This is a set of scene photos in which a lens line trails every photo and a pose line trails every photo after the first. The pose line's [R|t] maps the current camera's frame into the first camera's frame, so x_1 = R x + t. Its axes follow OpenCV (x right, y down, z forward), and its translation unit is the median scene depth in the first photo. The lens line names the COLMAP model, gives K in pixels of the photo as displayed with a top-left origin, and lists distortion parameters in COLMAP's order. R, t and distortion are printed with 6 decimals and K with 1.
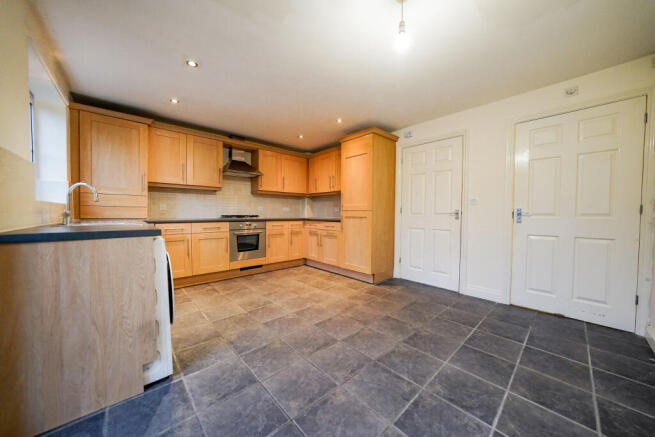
lens RADIAL K [[231.3, 0, 325.5], [0, 231.3, 216.1], [0, 0, 1]] dist [-0.018011, 0.003532]
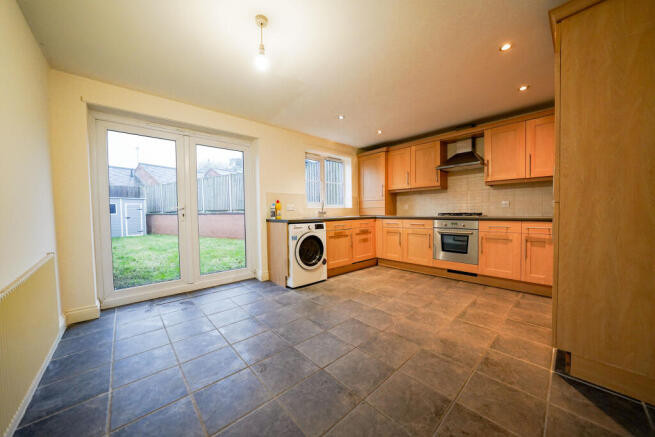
lens RADIAL K [[227.1, 0, 325.1], [0, 227.1, 218.4], [0, 0, 1]] dist [-0.015681, 0.000057]
pose [[-0.004834, 0.022819, -0.999728, 0.576971], [0.000705, 0.999739, 0.022816, -0.003199], [0.999988, -0.000594, -0.004848, 0.524066]]
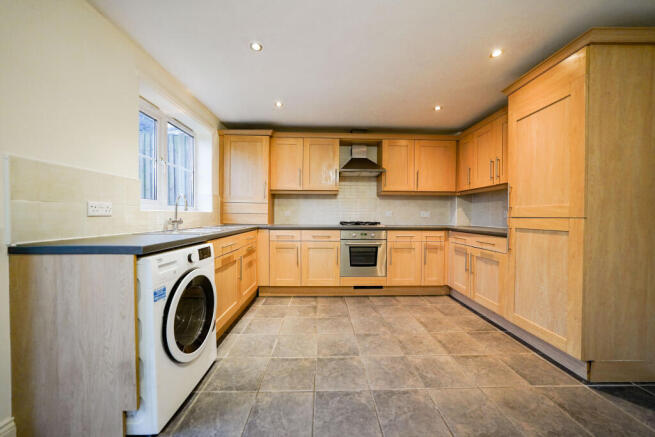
lens RADIAL K [[231.3, 0, 325.5], [0, 231.3, 216.1], [0, 0, 1]] dist [-0.018011, 0.003532]
pose [[0.754740, 0.001383, -0.656023, 0.102770], [-0.010570, 0.999894, -0.010053, -0.016795], [0.655939, 0.014521, 0.754674, 0.312517]]
